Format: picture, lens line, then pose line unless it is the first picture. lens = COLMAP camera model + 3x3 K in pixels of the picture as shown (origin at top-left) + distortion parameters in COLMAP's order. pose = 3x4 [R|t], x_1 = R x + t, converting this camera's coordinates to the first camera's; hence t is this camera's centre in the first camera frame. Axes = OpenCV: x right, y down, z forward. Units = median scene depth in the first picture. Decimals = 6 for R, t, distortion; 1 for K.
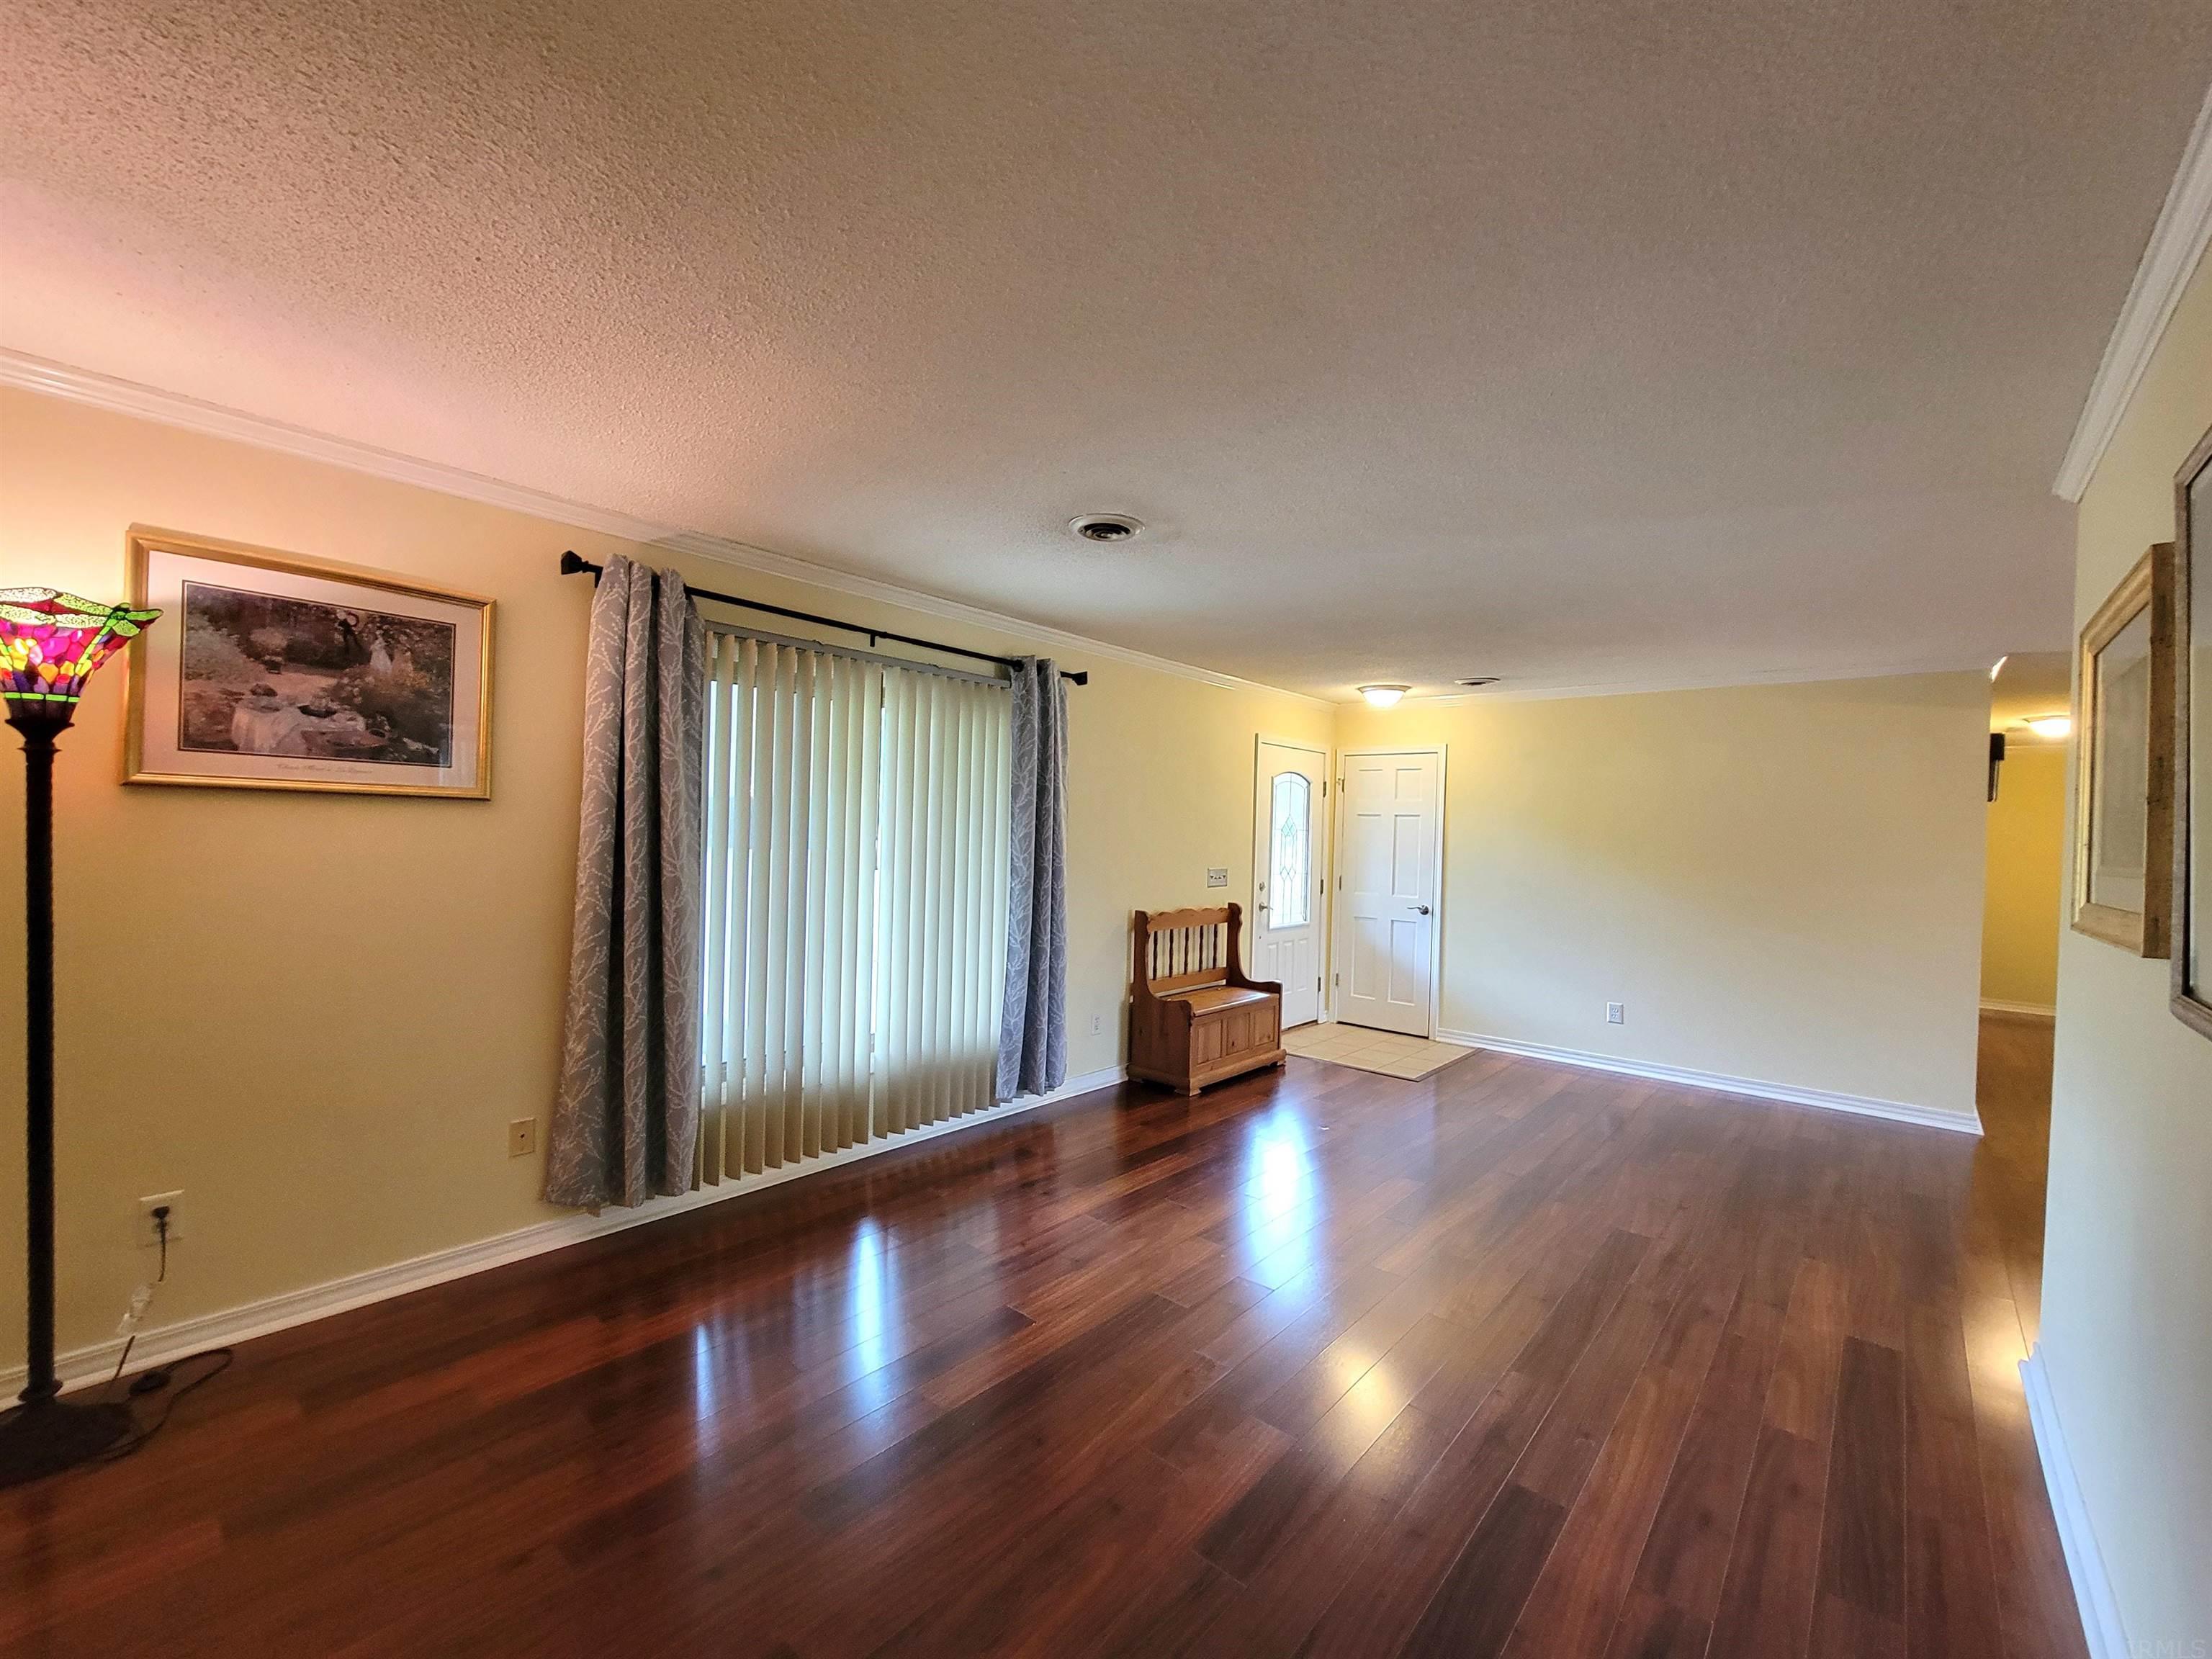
lens RADIAL K [[902.5, 0, 1106.0], [0, 902.5, 837.4], [0, 0, 1]] dist [0.000270, -0.000353]
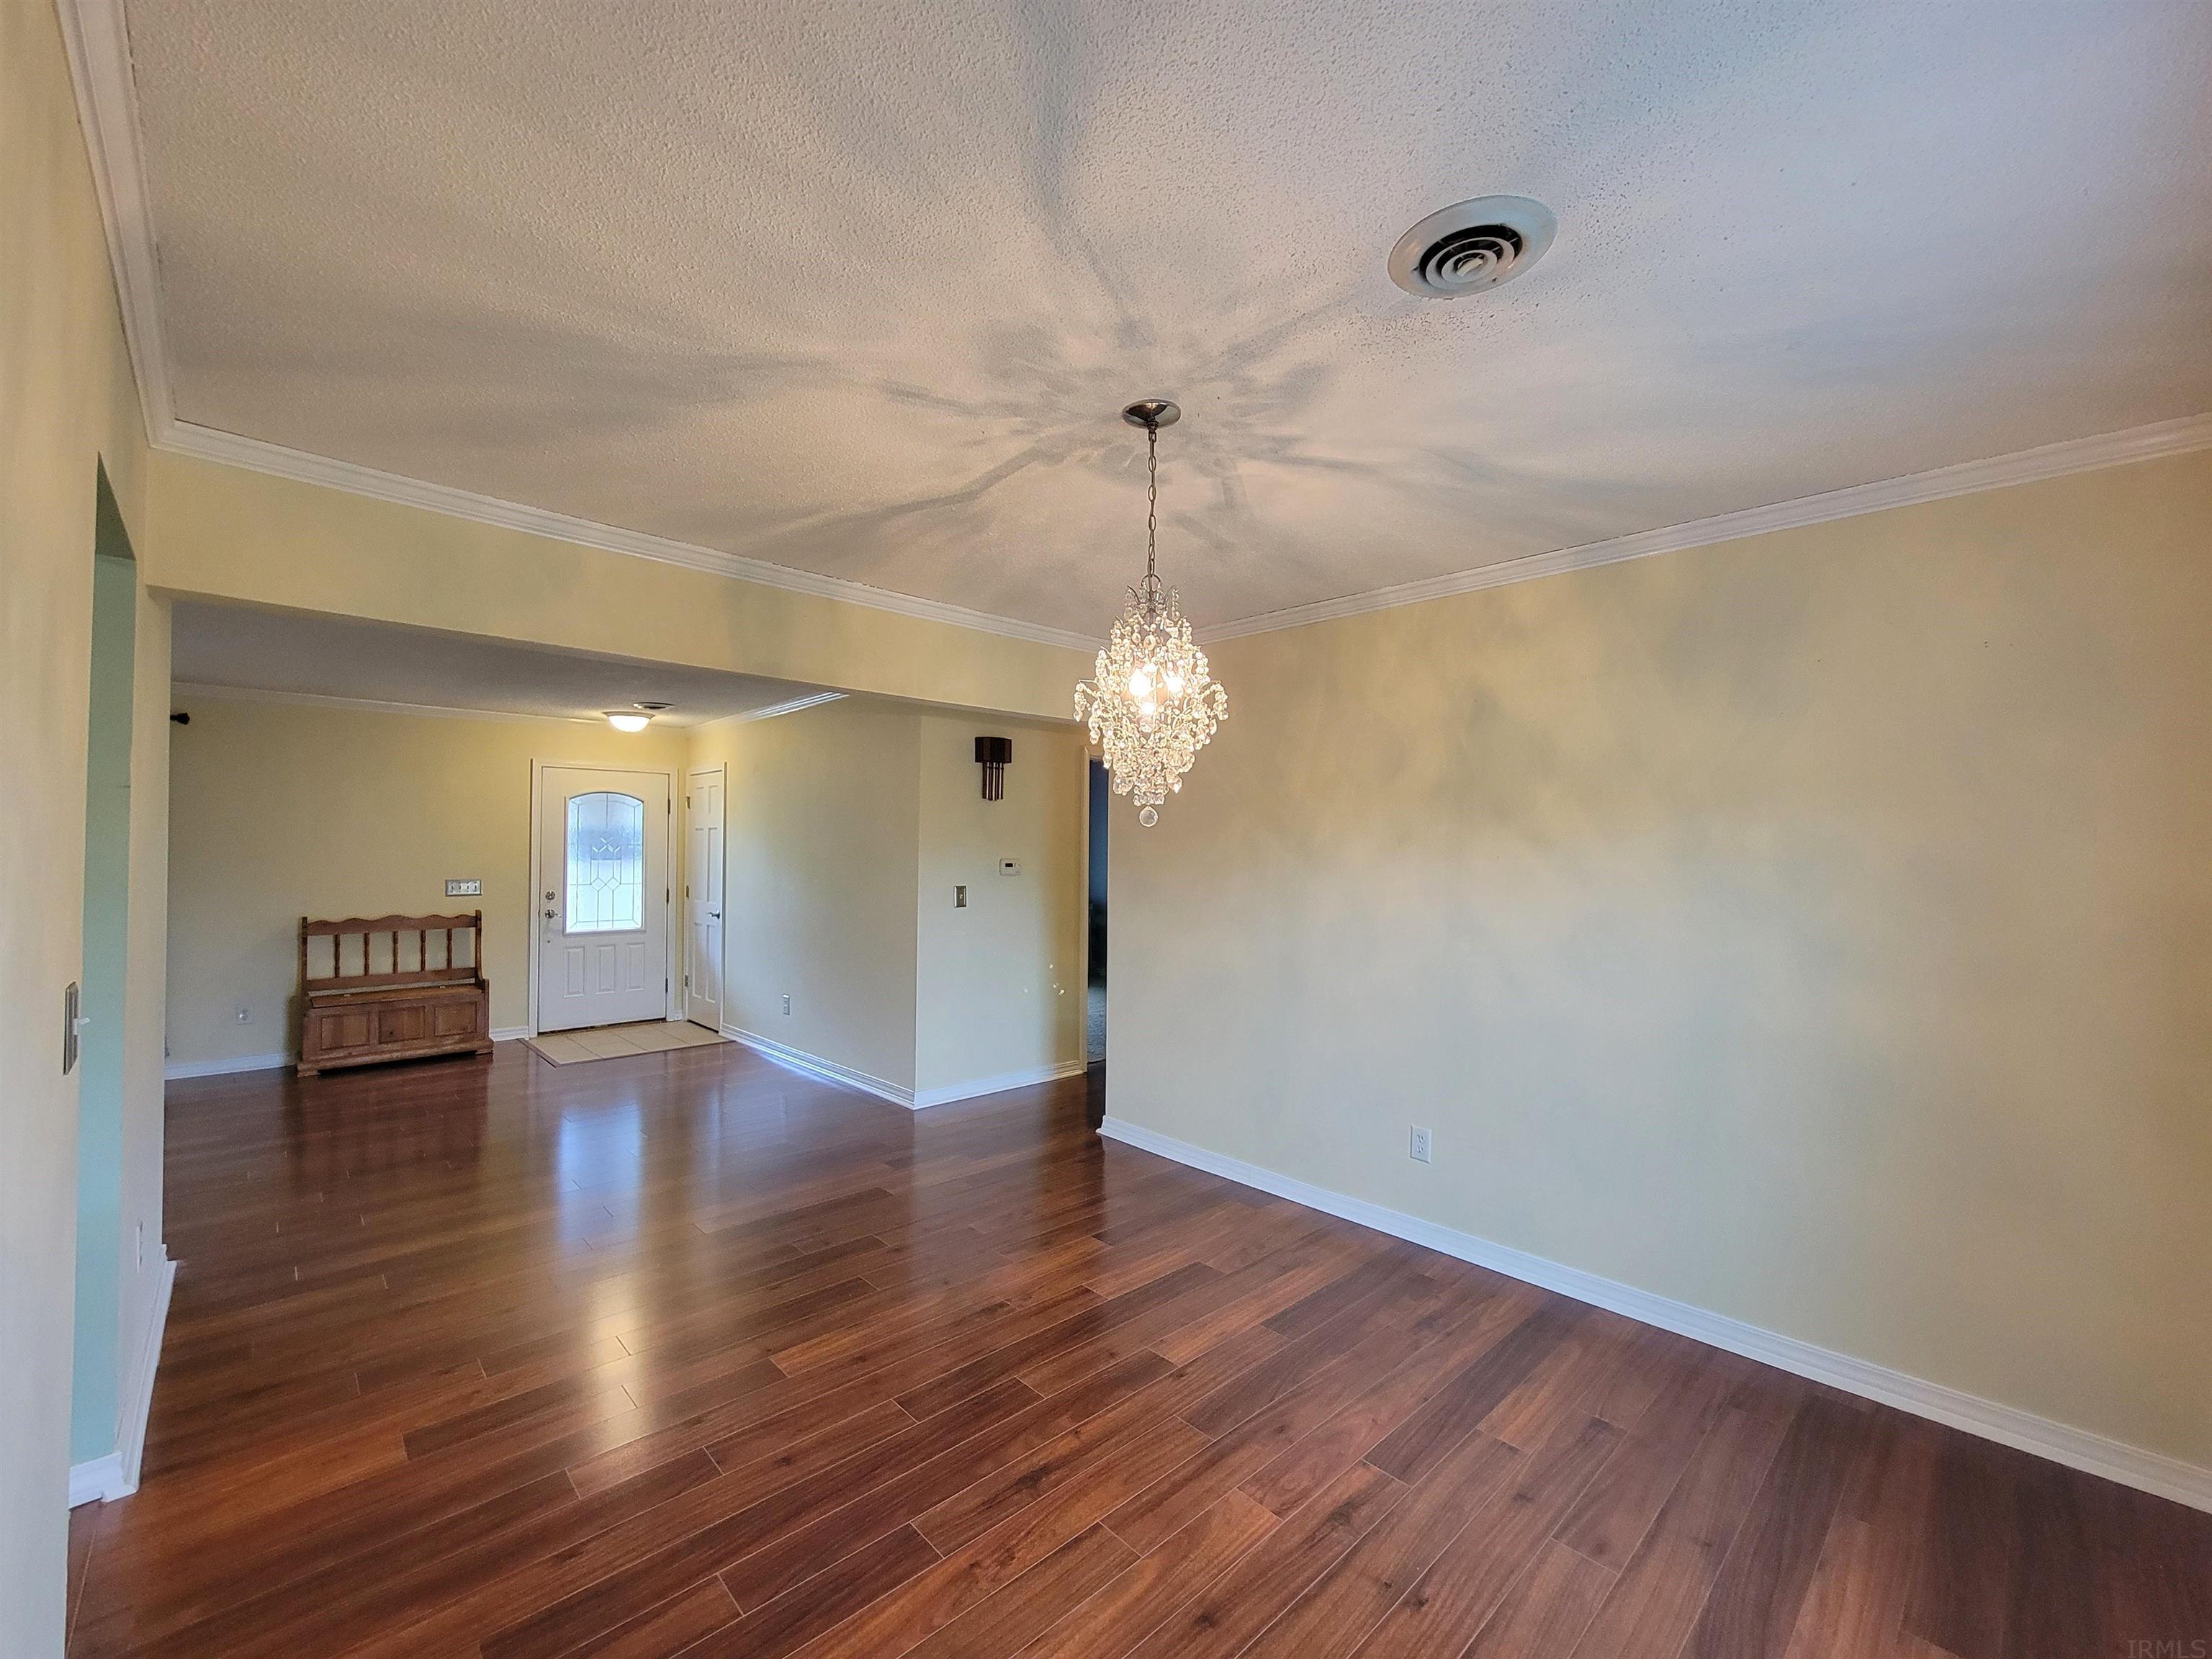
lens RADIAL K [[902.5, 0, 1103.4], [0, 902.5, 837.0], [0, 0, 1]] dist [0.000270, -0.000353]
pose [[0.987132, -0.022746, -0.158280, 1.047844], [0.021013, 0.999700, -0.012615, 0.010970], [0.158520, 0.009127, 0.987314, 0.013439]]
